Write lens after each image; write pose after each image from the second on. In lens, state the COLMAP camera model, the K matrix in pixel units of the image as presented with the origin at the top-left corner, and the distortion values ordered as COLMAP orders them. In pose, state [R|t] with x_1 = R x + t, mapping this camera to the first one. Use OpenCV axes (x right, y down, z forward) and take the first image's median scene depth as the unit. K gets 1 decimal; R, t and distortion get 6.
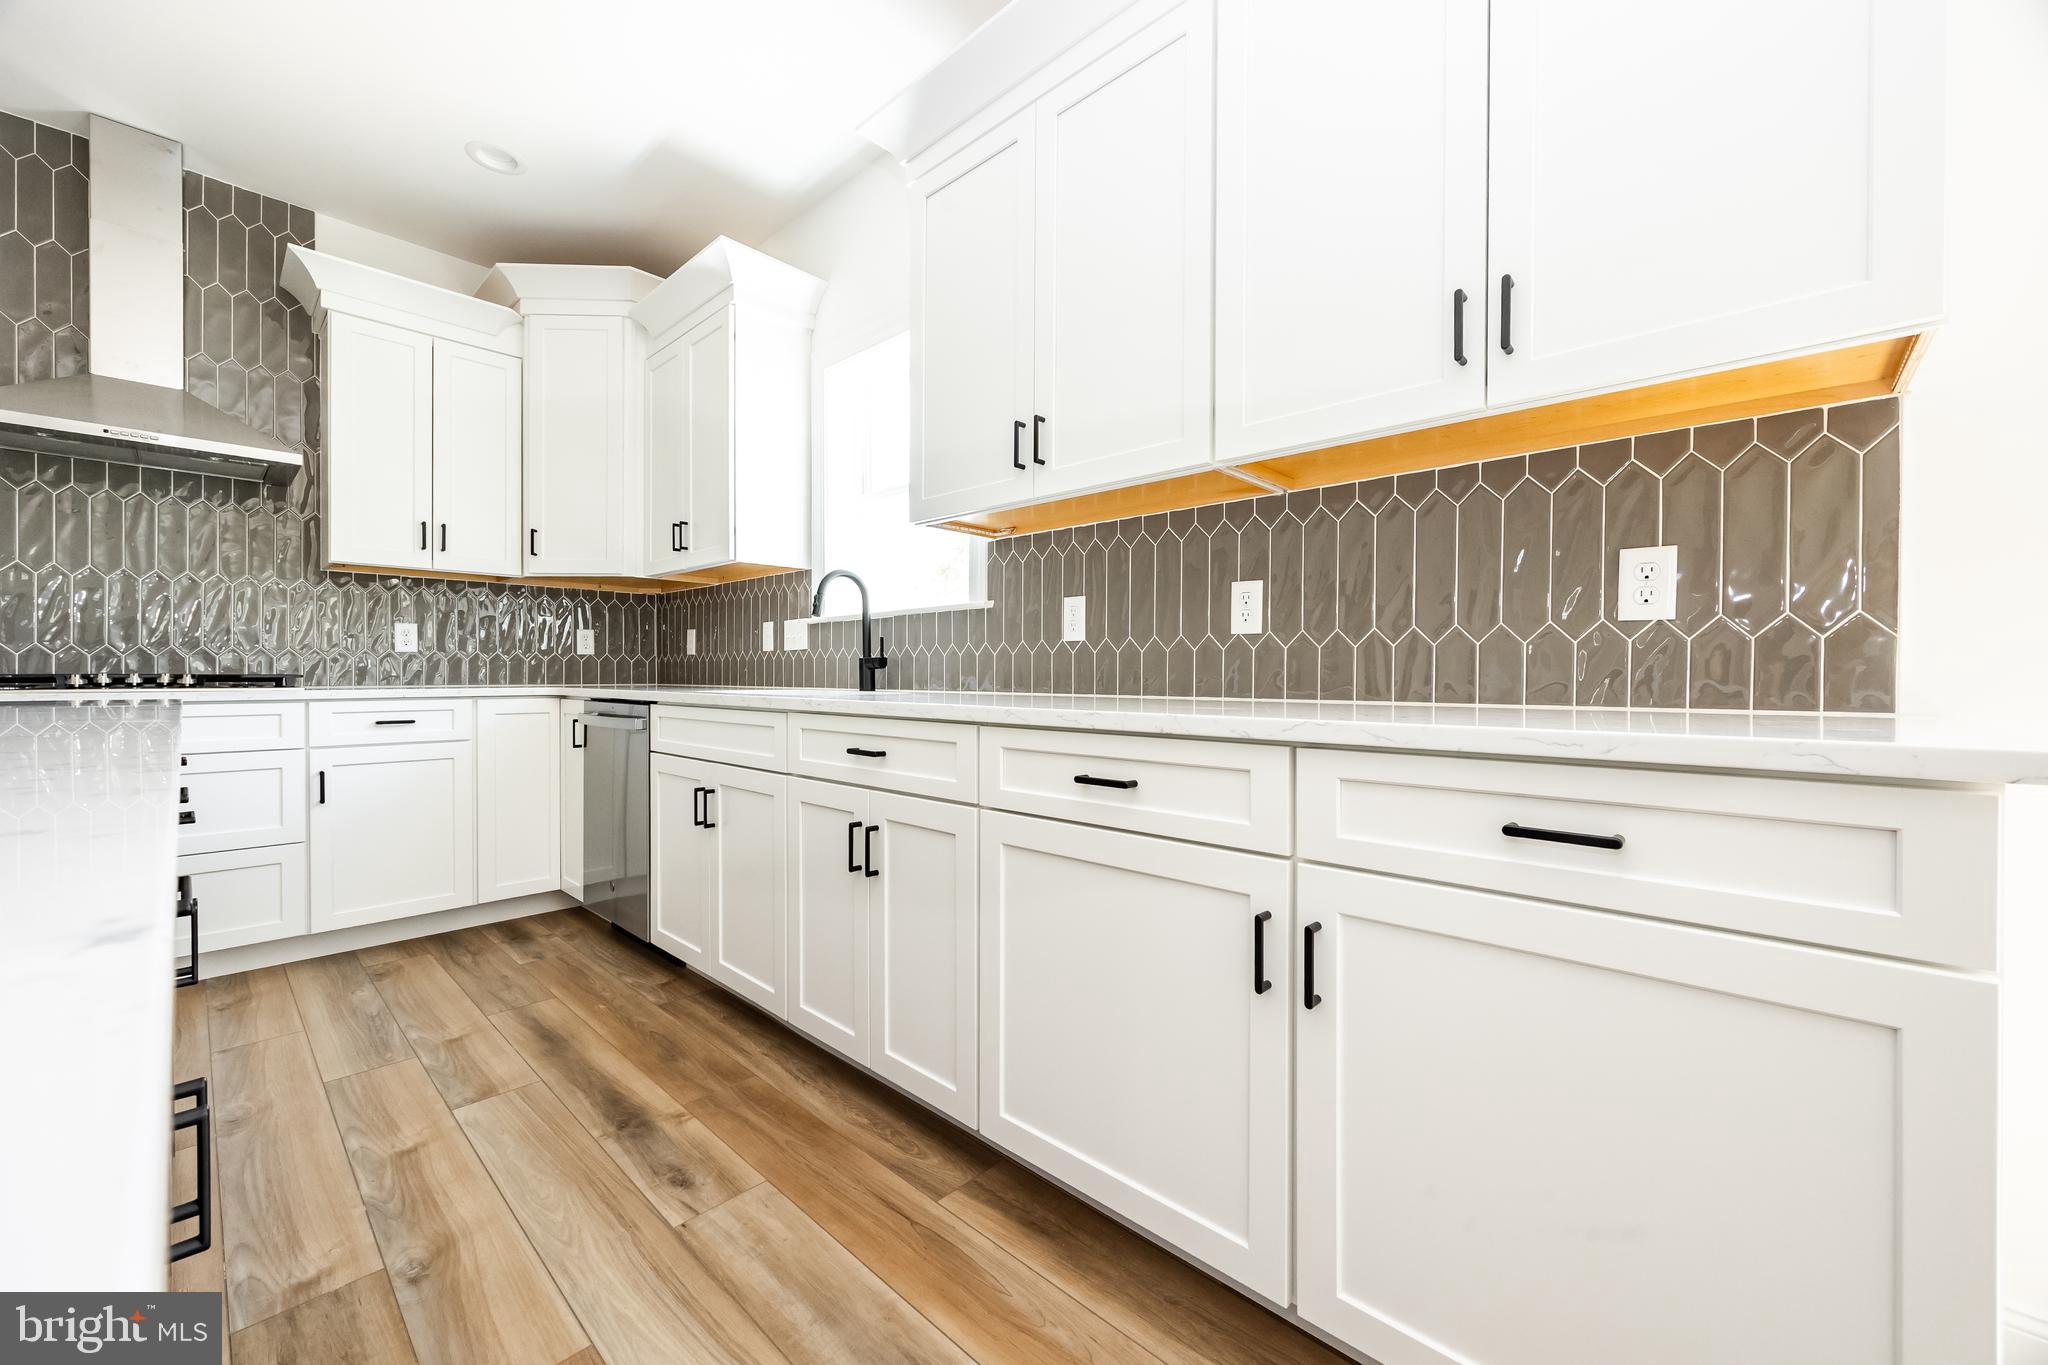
lens RADIAL K [[796.9, 0, 1028.7], [0, 796.9, 680.7], [0, 0, 1]] dist [-0.001013, 0.000538]
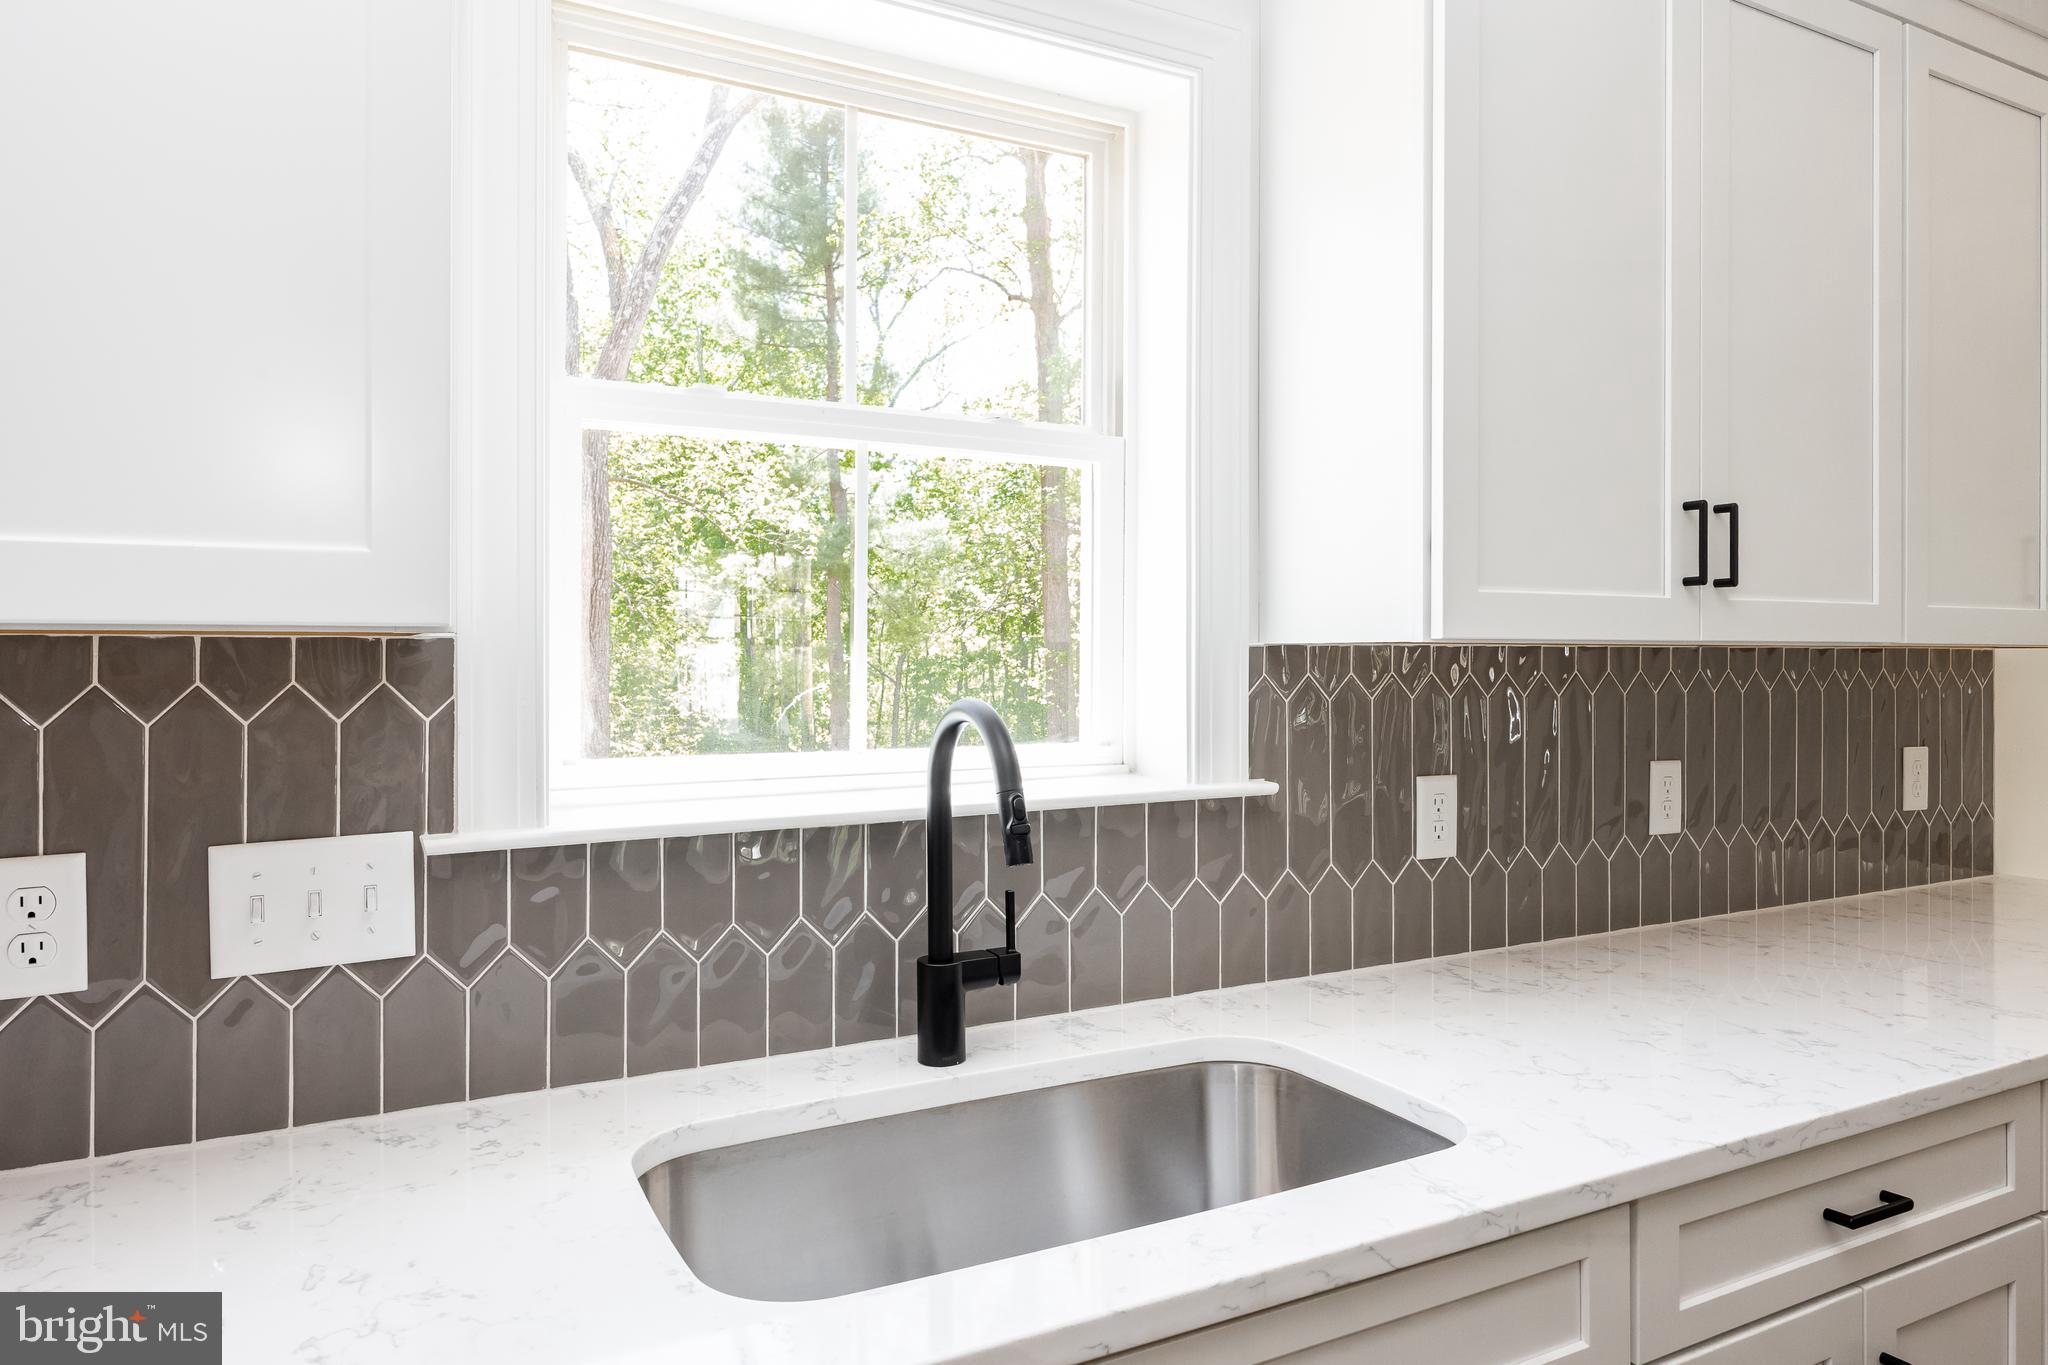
lens RADIAL K [[1304.3, 0, 1016.1], [0, 1304.3, 671.9], [0, 0, 1]] dist [-0.005099, 0.000344]
pose [[0.324465, -0.013025, 0.945808, -0.745026], [0.011257, 0.999888, 0.009908, -0.161772], [-0.945831, 0.007432, 0.324575, 0.846874]]
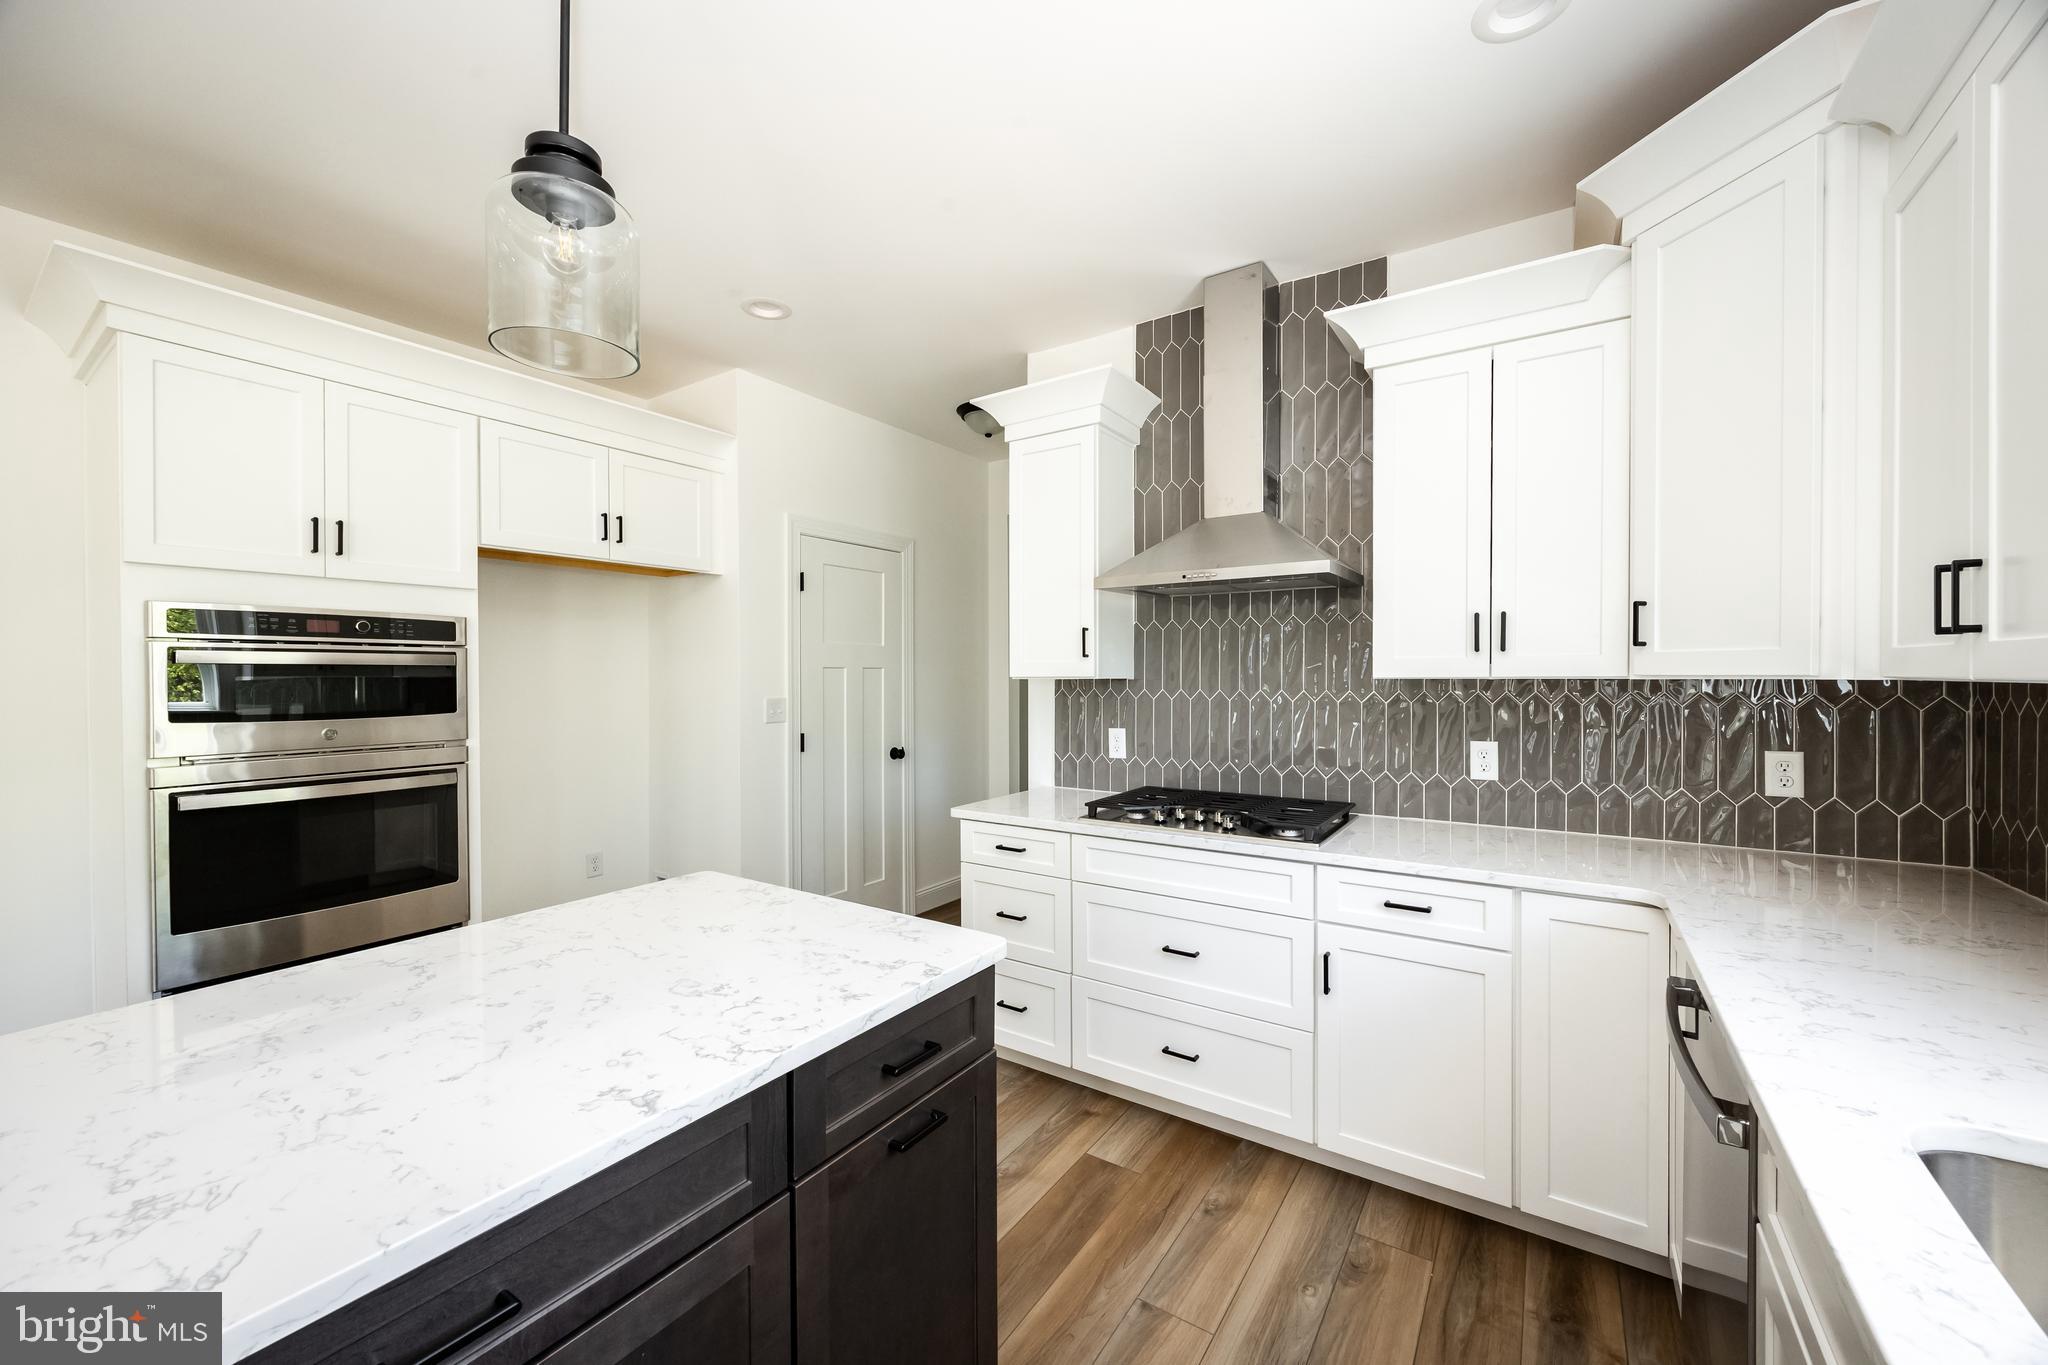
lens RADIAL K [[796.9, 0, 1012.1], [0, 796.9, 686.9], [0, 0, 1]] dist [-0.001013, 0.000538]
pose [[0.161894, 0.008631, -0.986770, -0.155295], [0.000464, 0.999961, 0.008822, -0.175068], [0.986808, -0.001886, 0.161883, 0.593322]]
